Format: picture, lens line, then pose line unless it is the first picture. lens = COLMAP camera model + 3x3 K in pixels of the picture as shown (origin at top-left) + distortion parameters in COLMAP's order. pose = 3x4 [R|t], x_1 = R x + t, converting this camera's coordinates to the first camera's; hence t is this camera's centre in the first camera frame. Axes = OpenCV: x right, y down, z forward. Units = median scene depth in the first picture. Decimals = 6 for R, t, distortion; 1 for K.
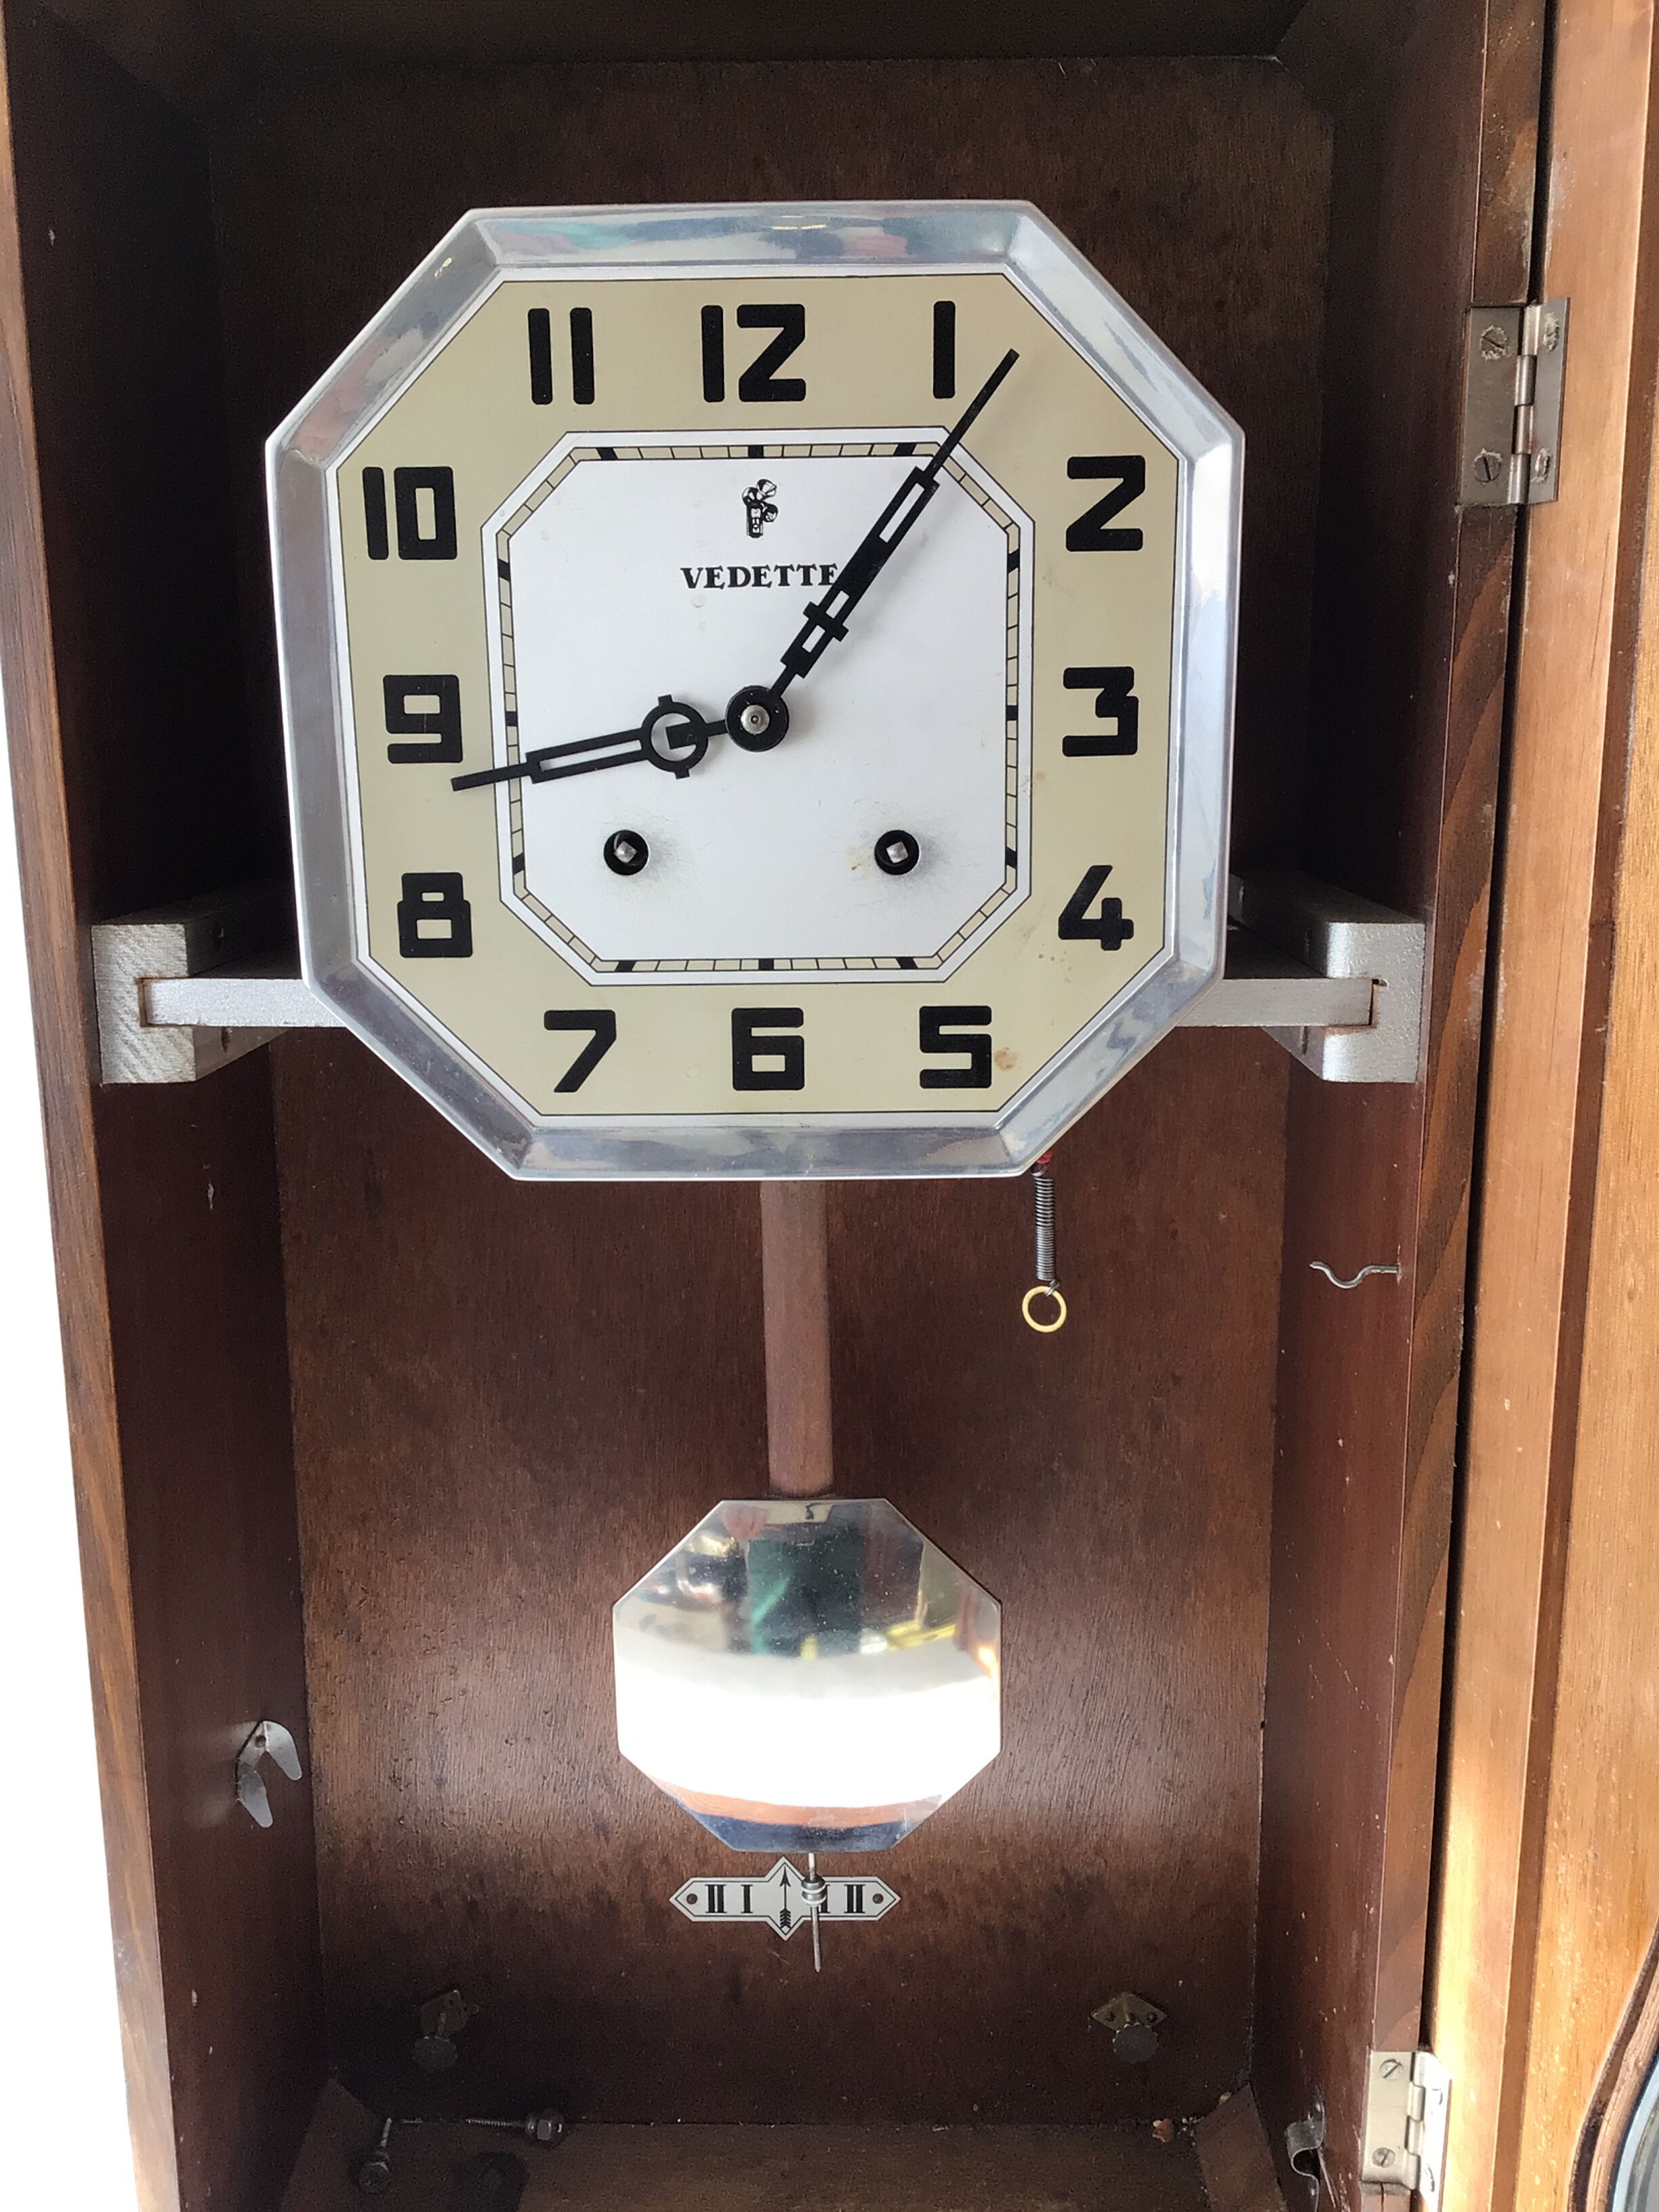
lens RADIAL K [[2016.2, 0, 831.9], [0, 2016.2, 1104.1], [0, 0, 1]] dist [0.087986, -0.191382]
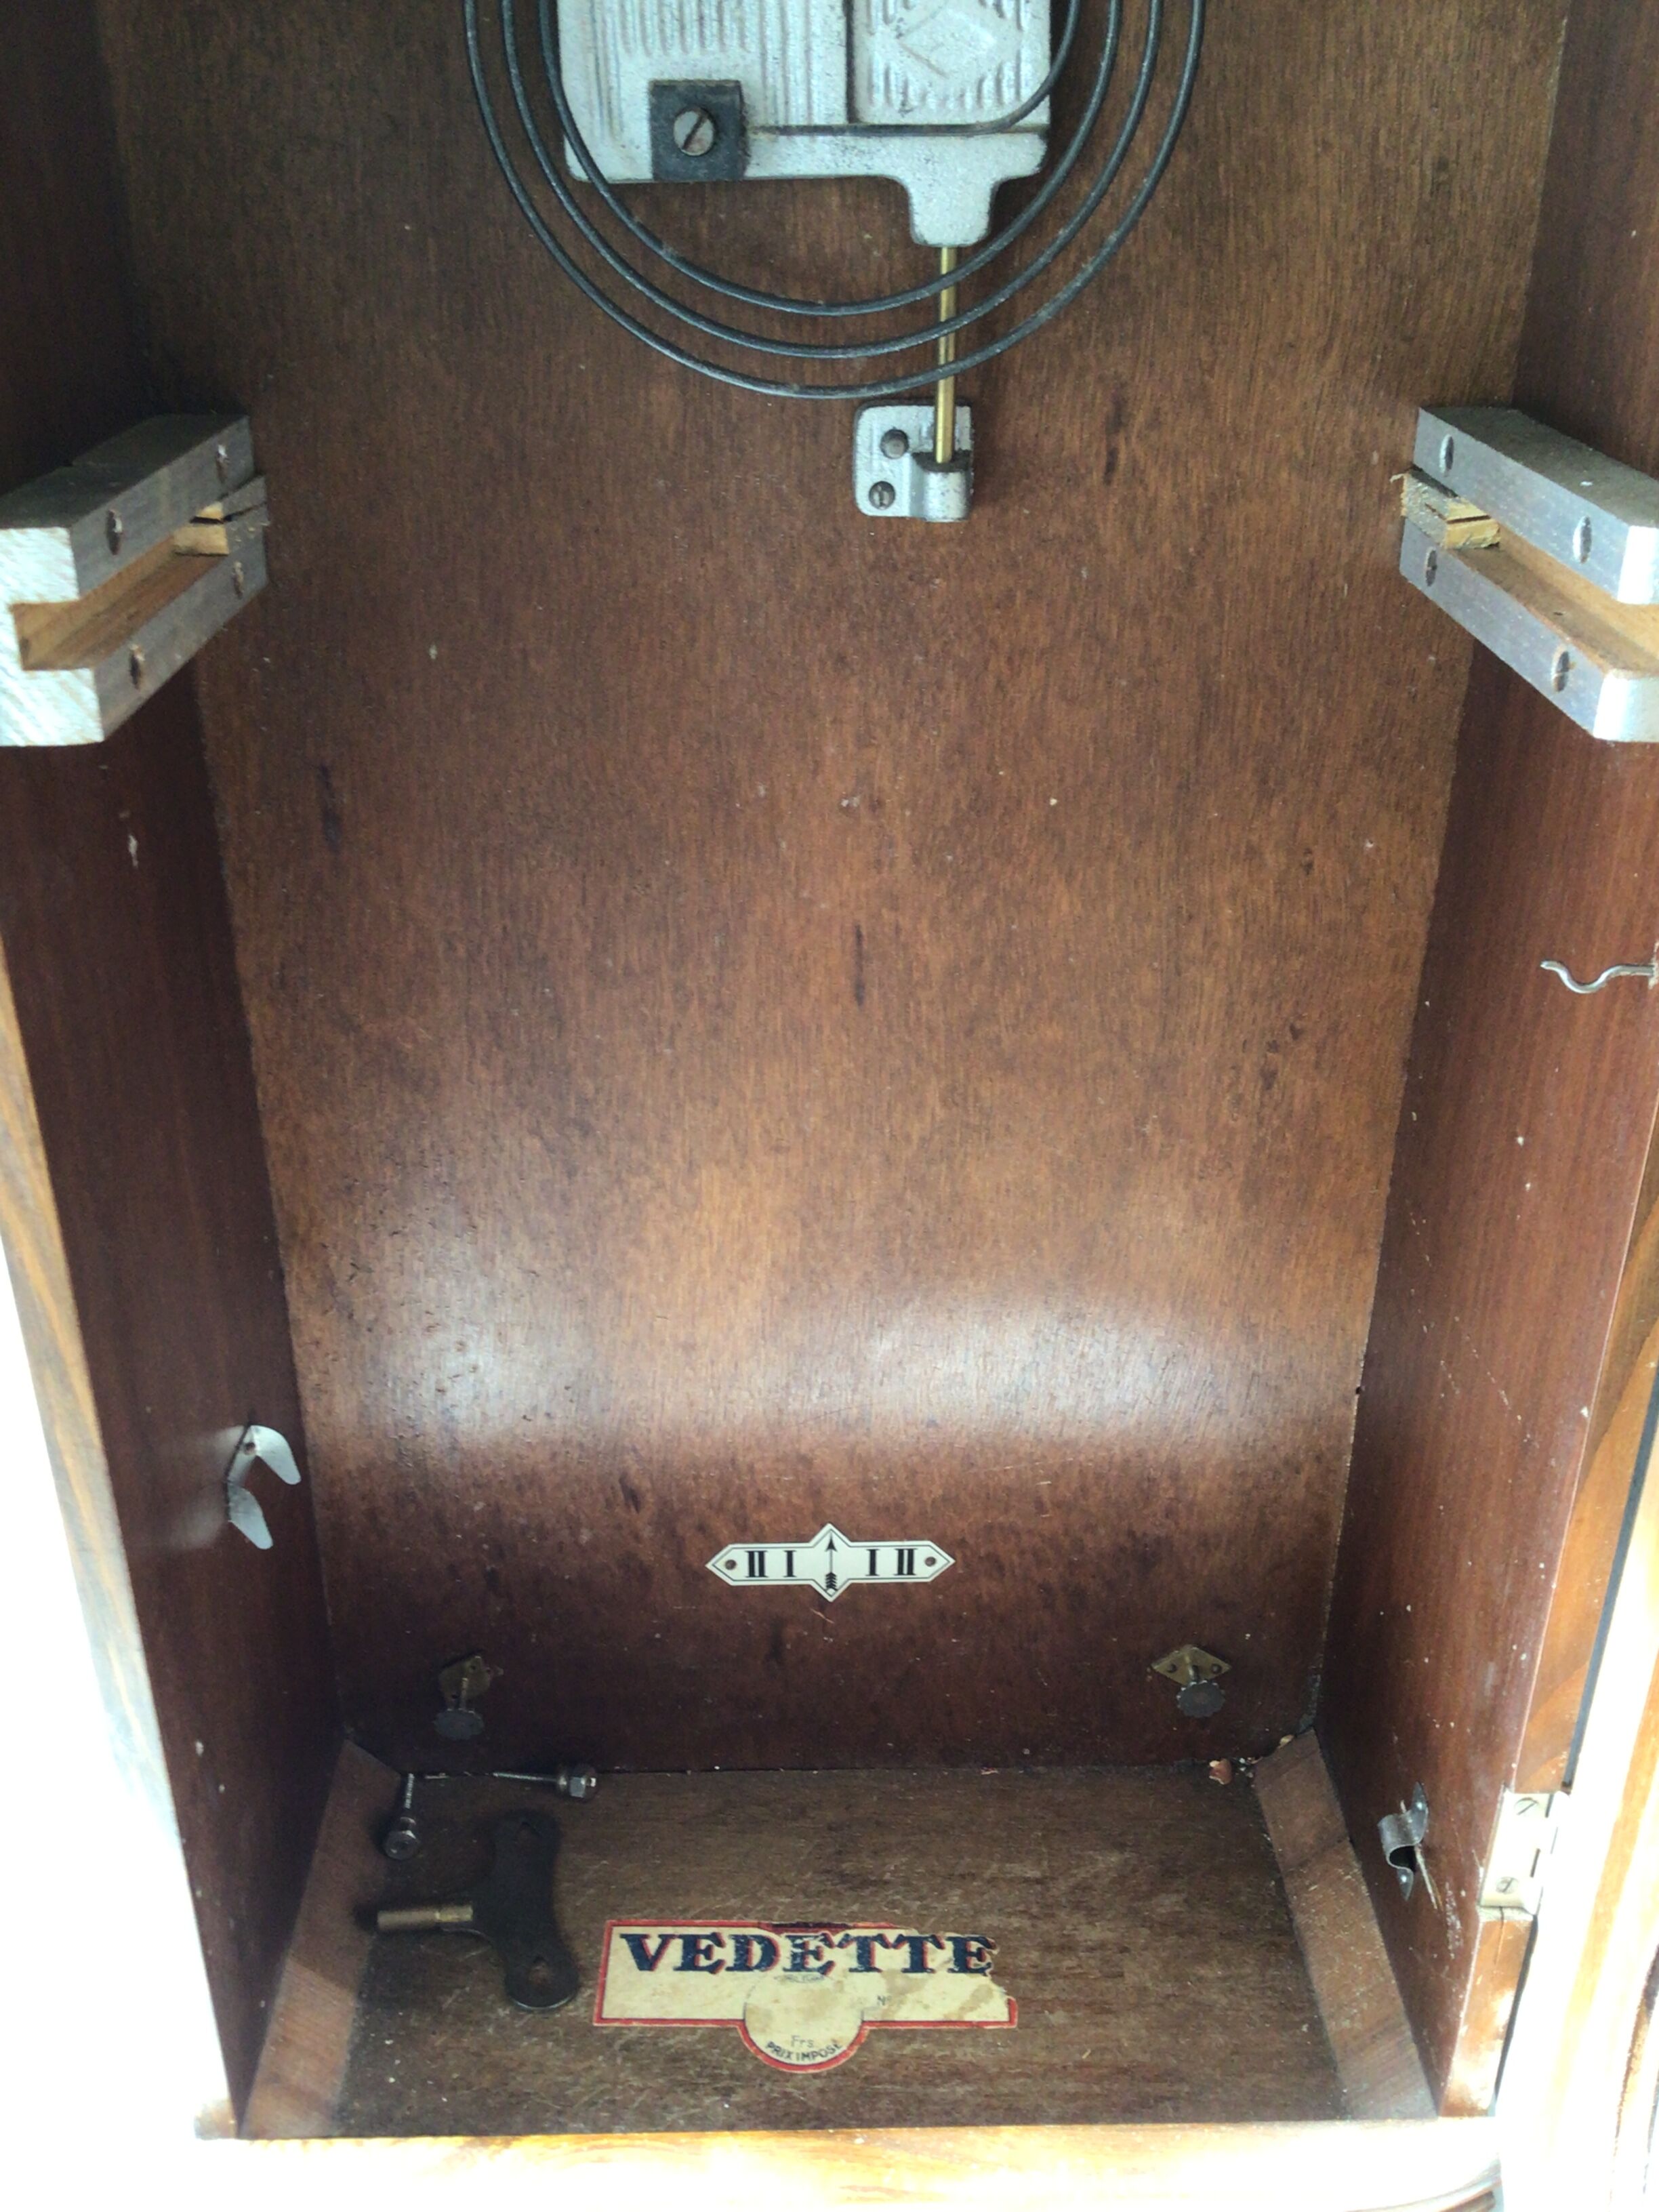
lens RADIAL K [[1999.7, 0, 837.0], [0, 1999.7, 1100.5], [0, 0, 1]] dist [0.090874, -0.161160]
pose [[0.999203, -0.010535, 0.038489, -0.076836], [-0.000277, 0.962663, 0.270704, -0.090006], [-0.039904, -0.270499, 0.961893, 0.249417]]
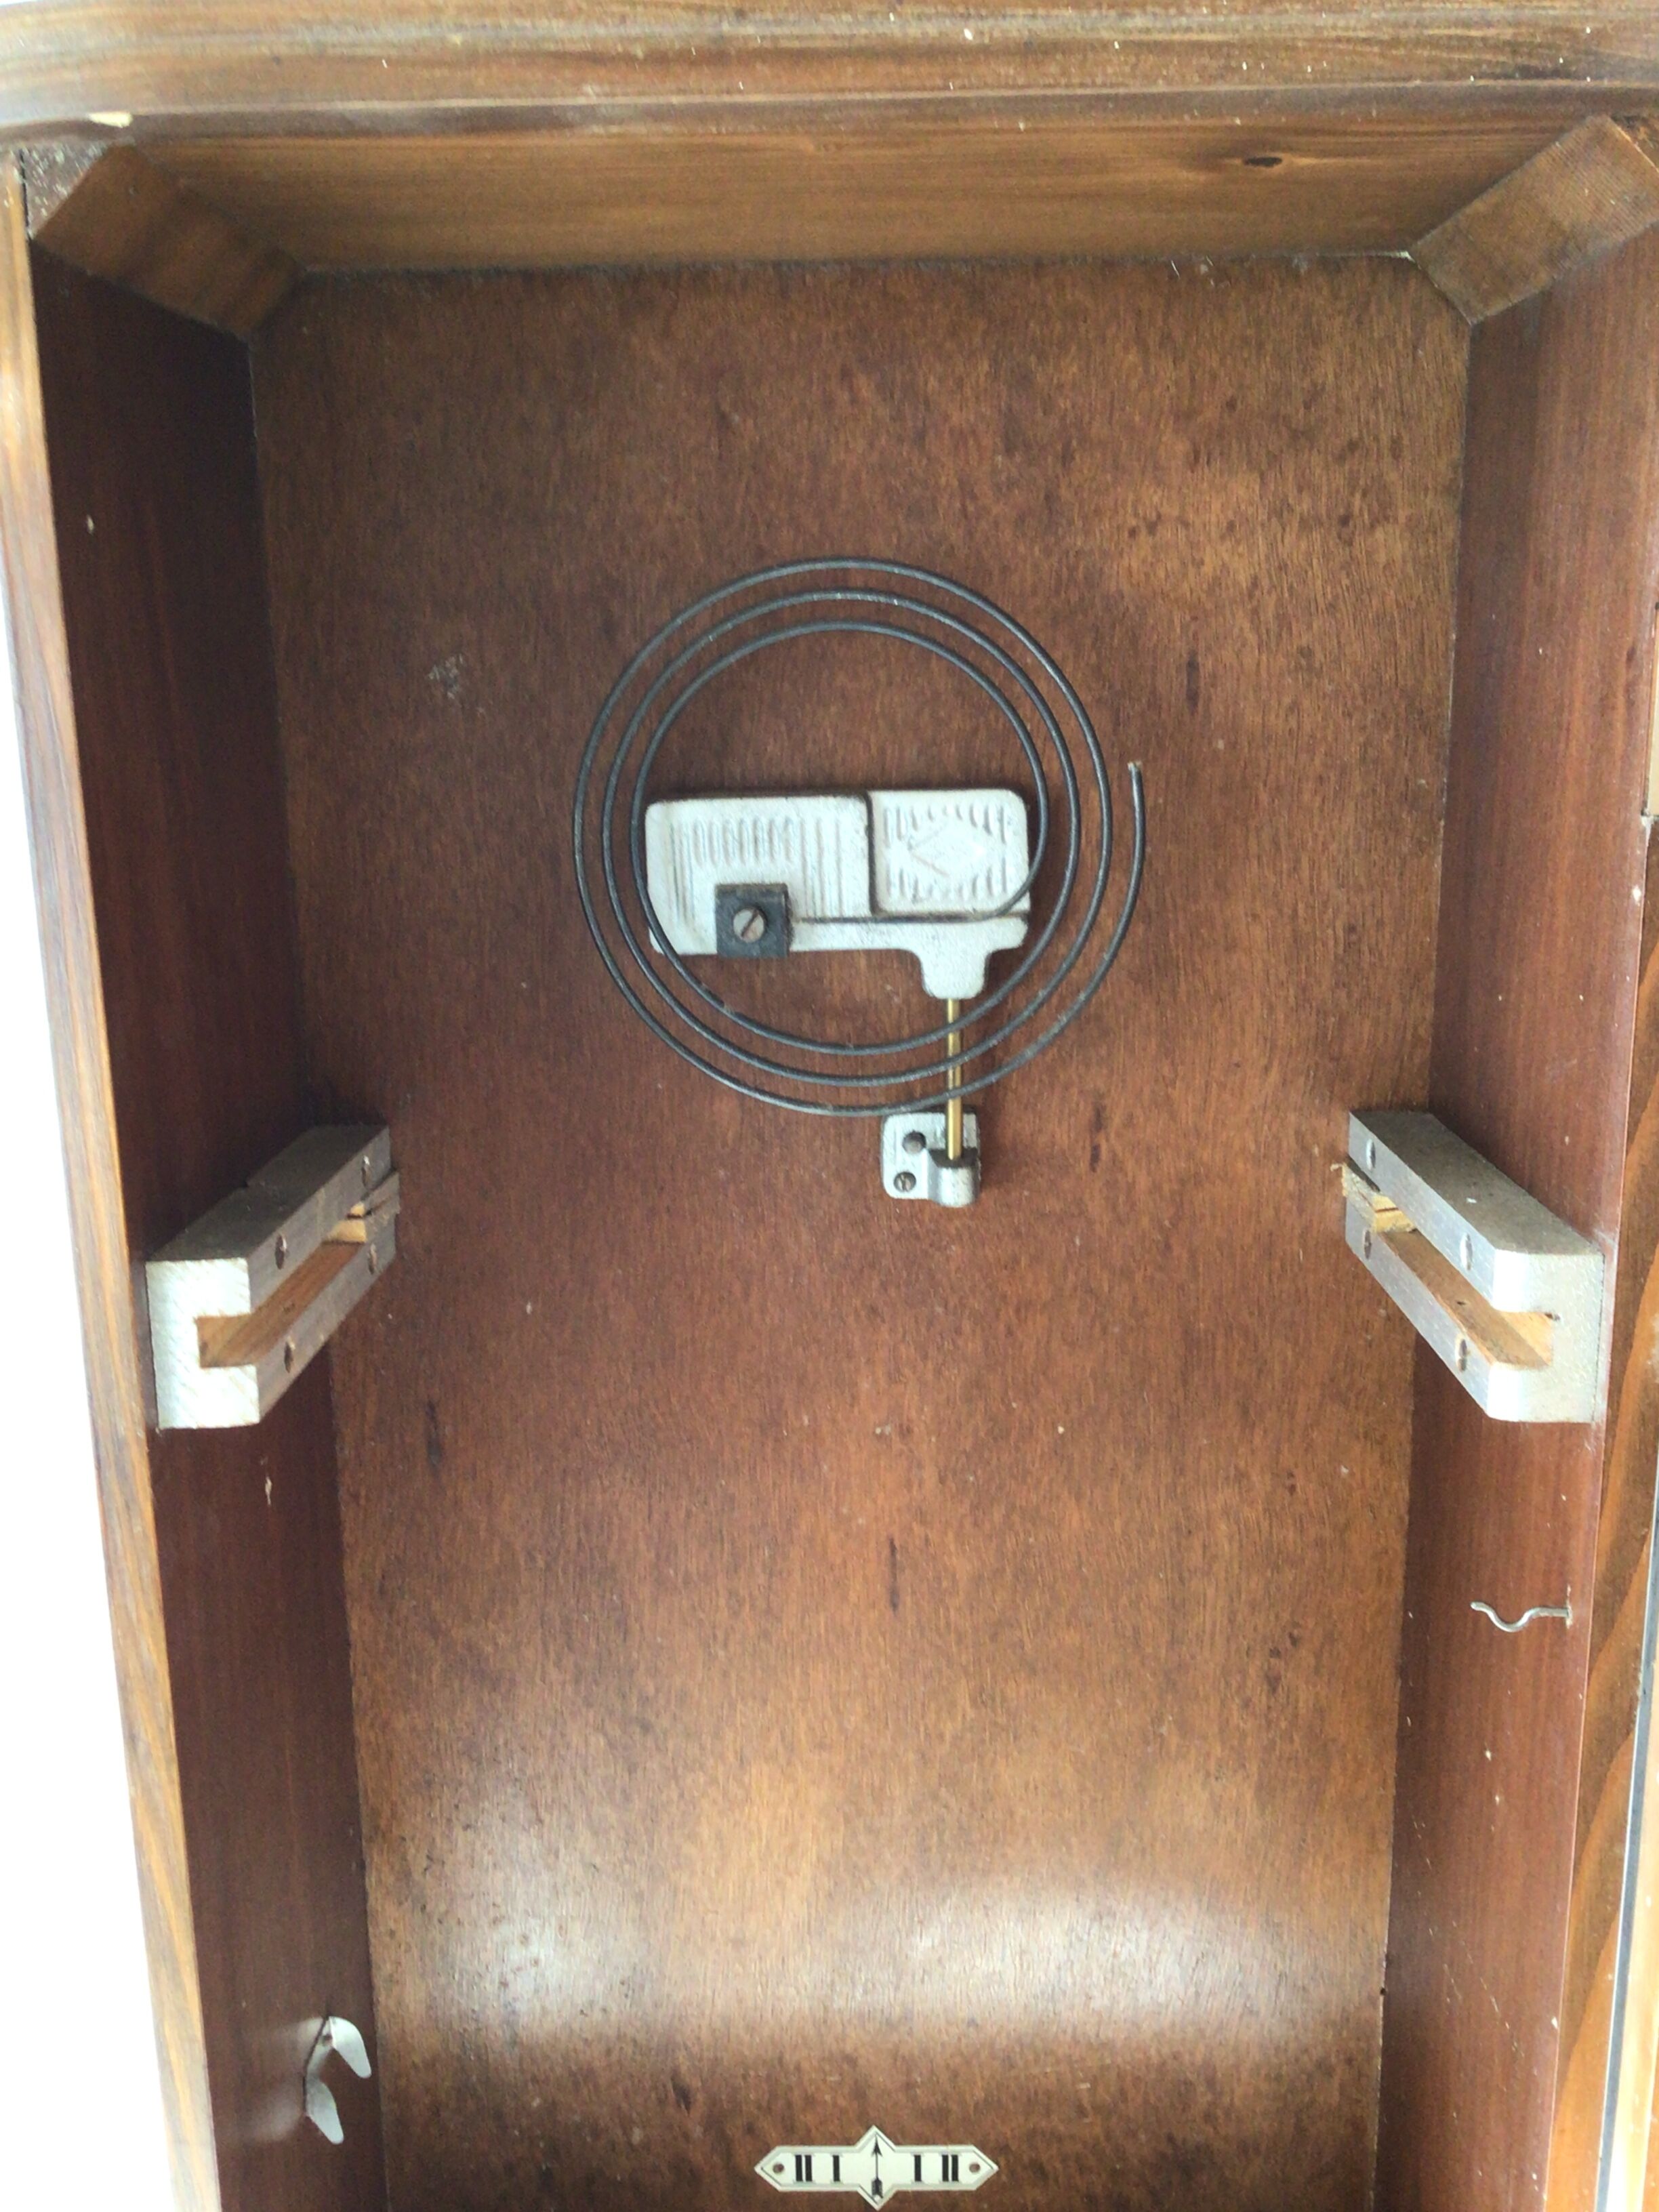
lens RADIAL K [[2016.2, 0, 828.6], [0, 2016.2, 1090.2], [0, 0, 1]] dist [0.087986, -0.191382]
pose [[0.999939, -0.009643, -0.005332, -0.051090], [0.009728, 0.999824, 0.016046, -0.183838], [0.005176, -0.016097, 0.999857, 0.085793]]
